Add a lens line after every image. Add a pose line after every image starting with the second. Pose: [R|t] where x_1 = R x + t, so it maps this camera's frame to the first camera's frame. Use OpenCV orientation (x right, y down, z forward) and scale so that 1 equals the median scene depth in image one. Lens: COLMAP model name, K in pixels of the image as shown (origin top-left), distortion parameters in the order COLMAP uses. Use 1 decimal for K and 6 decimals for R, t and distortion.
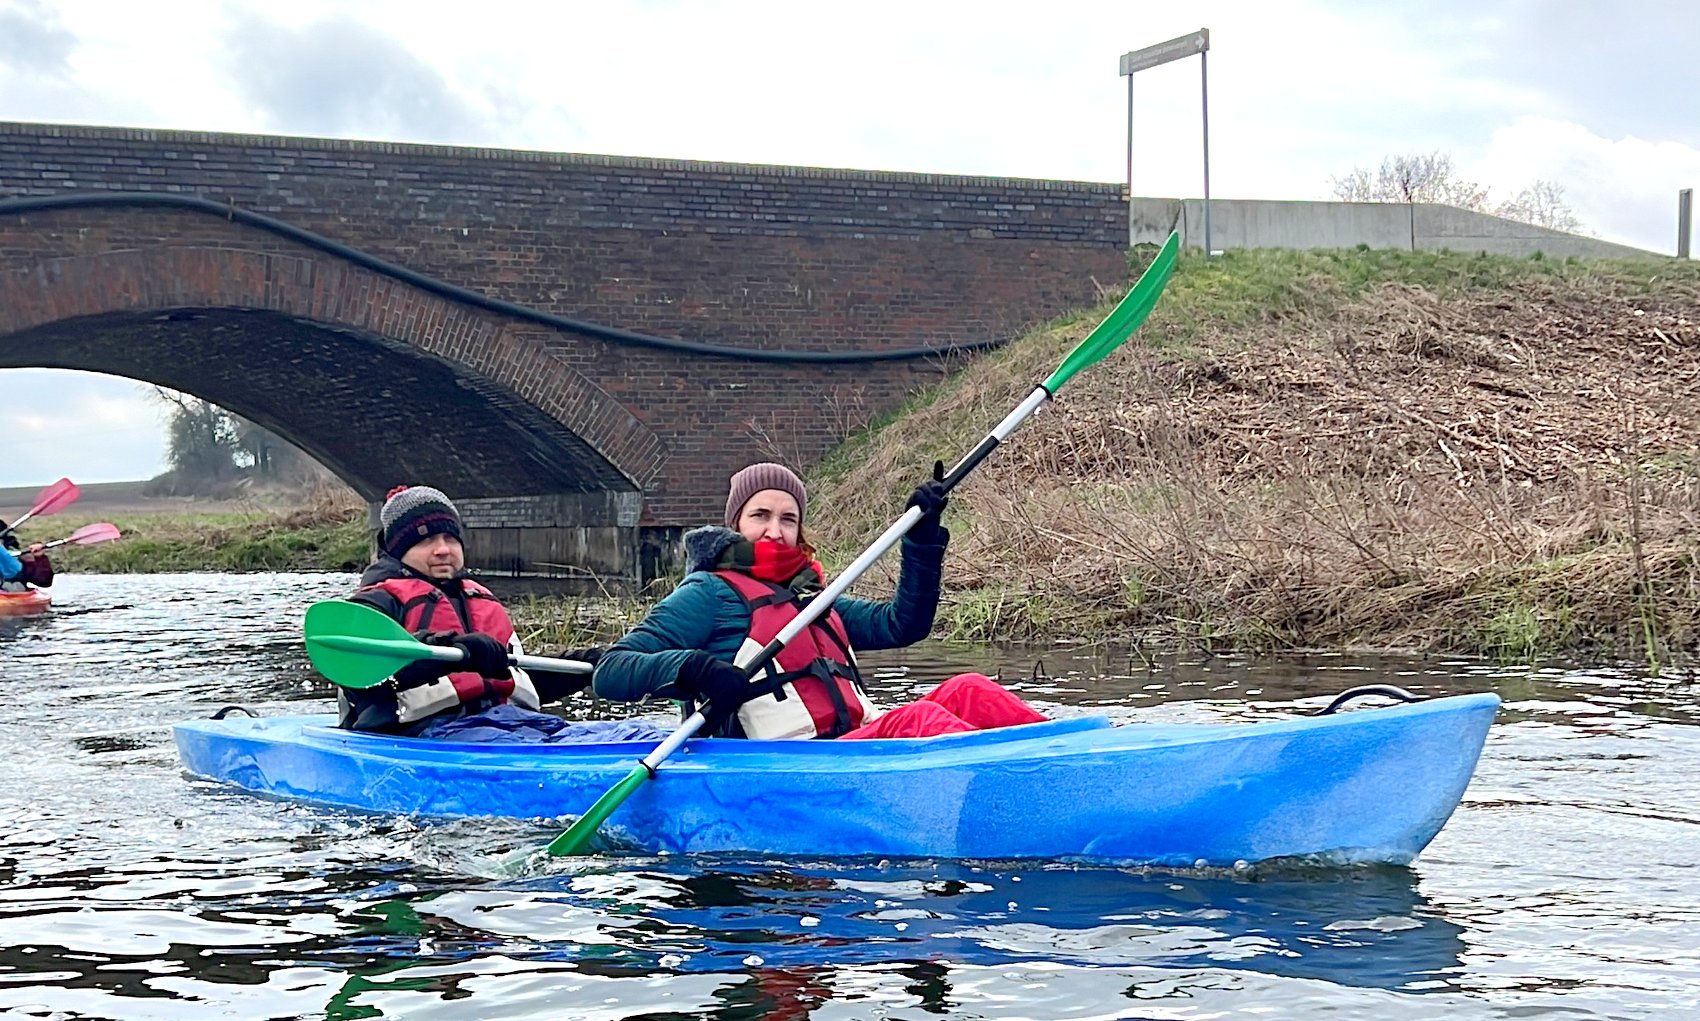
lens RADIAL K [[2520.8, 0, 895.8], [0, 2520.8, 733.8], [0, 0, 1]] dist [0.196194, -0.671322]
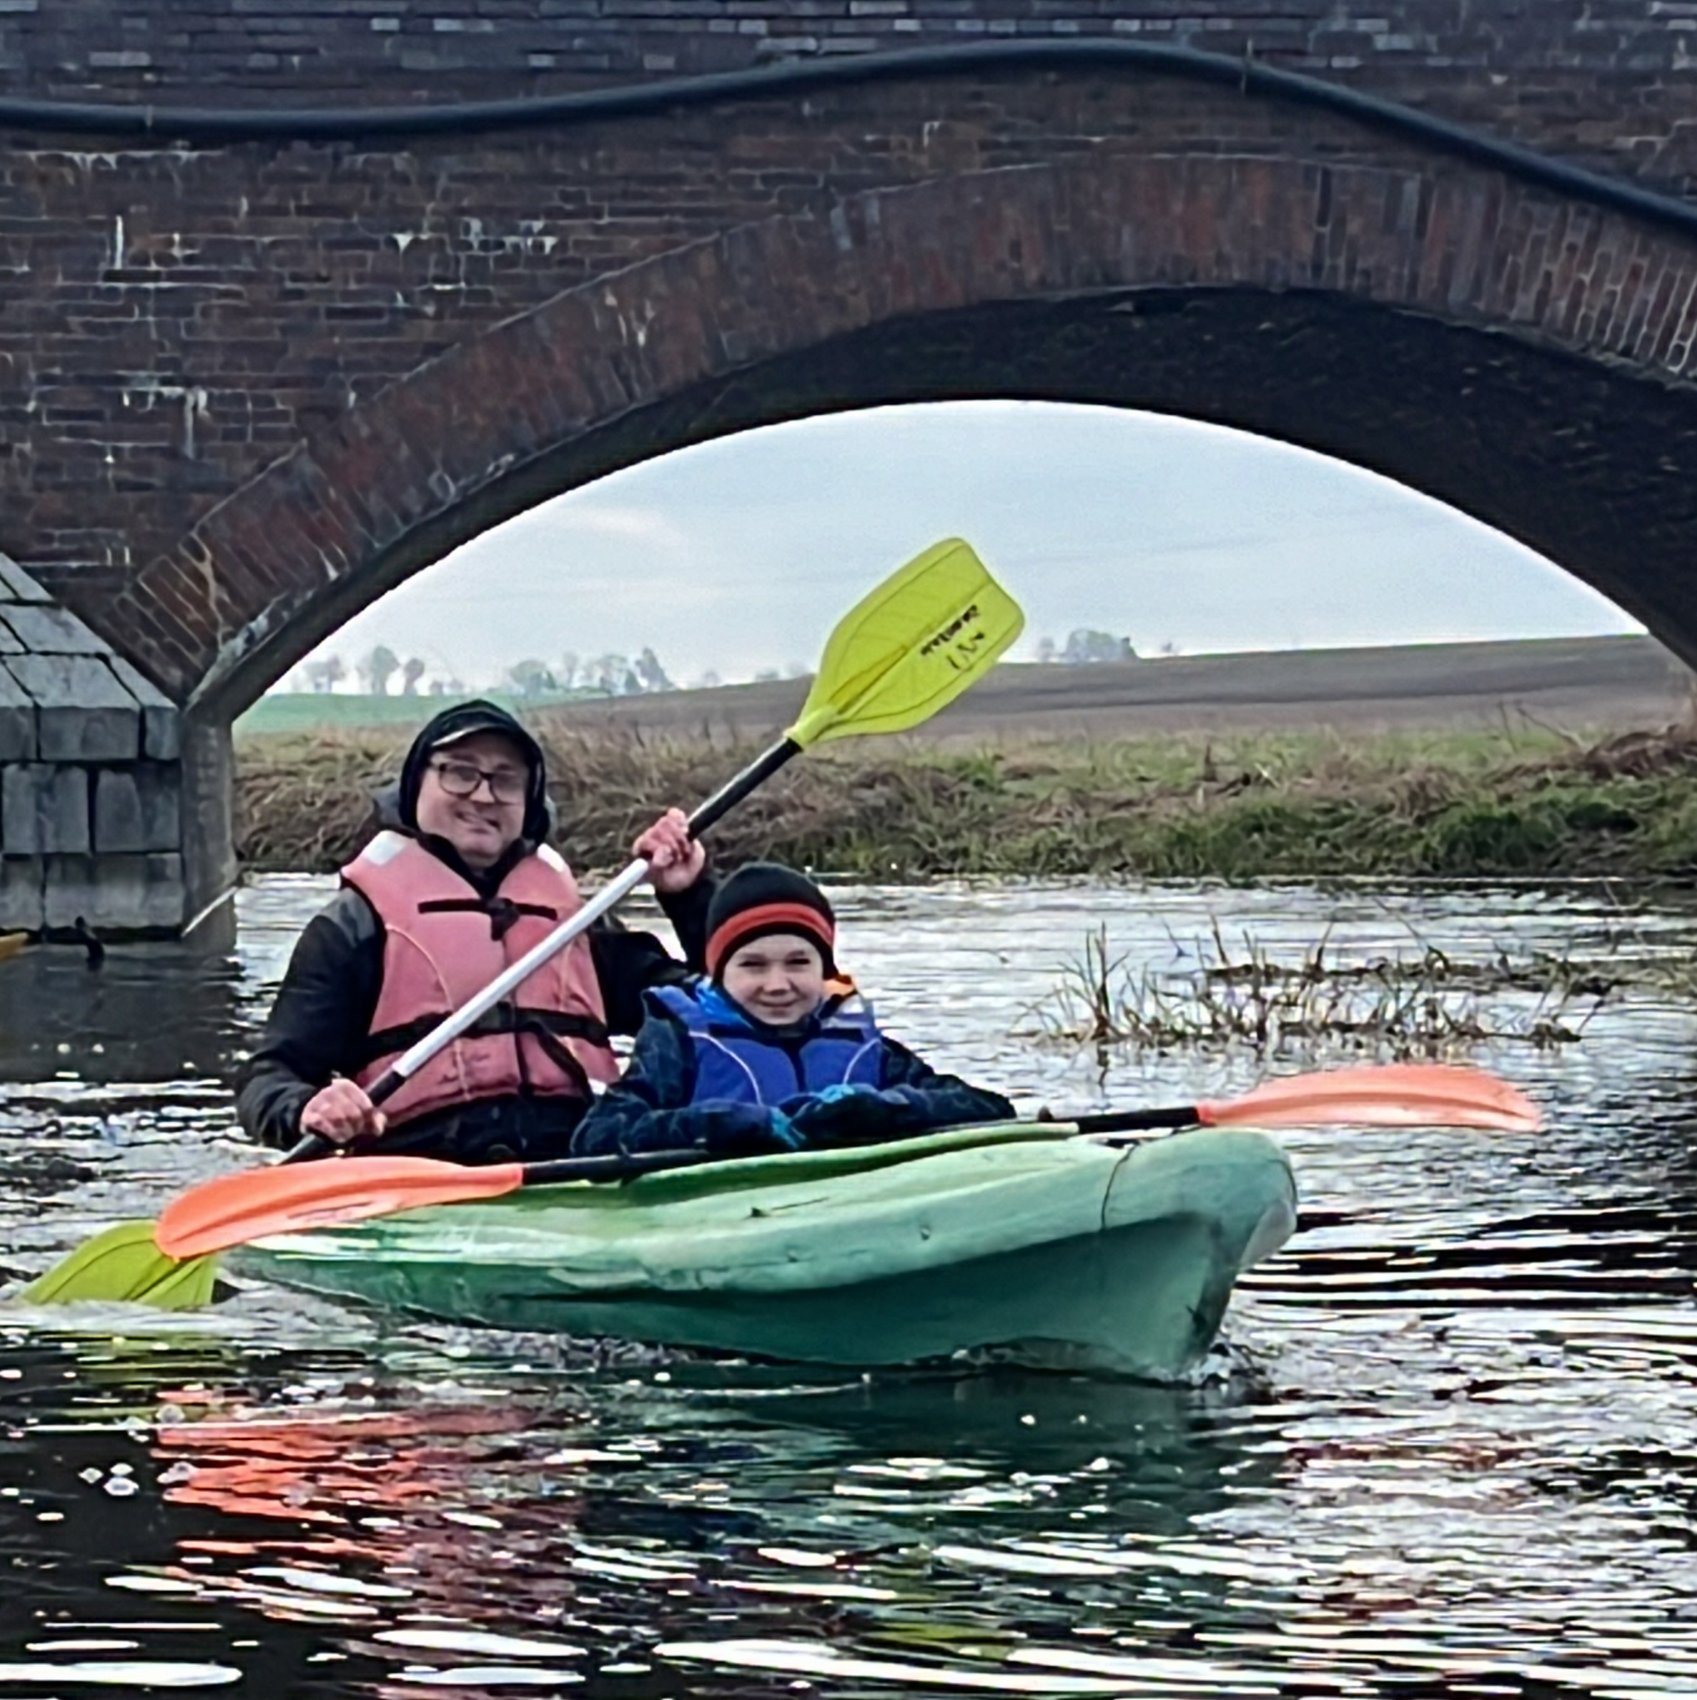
lens RADIAL K [[7388.3, 0, 941.3], [0, 7388.3, 1386.3], [0, 0, 1]] dist [0.235344, 0.058879]
pose [[0.919429, 0.048689, -0.390230, 0.207464], [-0.047529, 0.998790, 0.012637, 0.012131], [0.390373, 0.006928, 0.920631, -0.219996]]
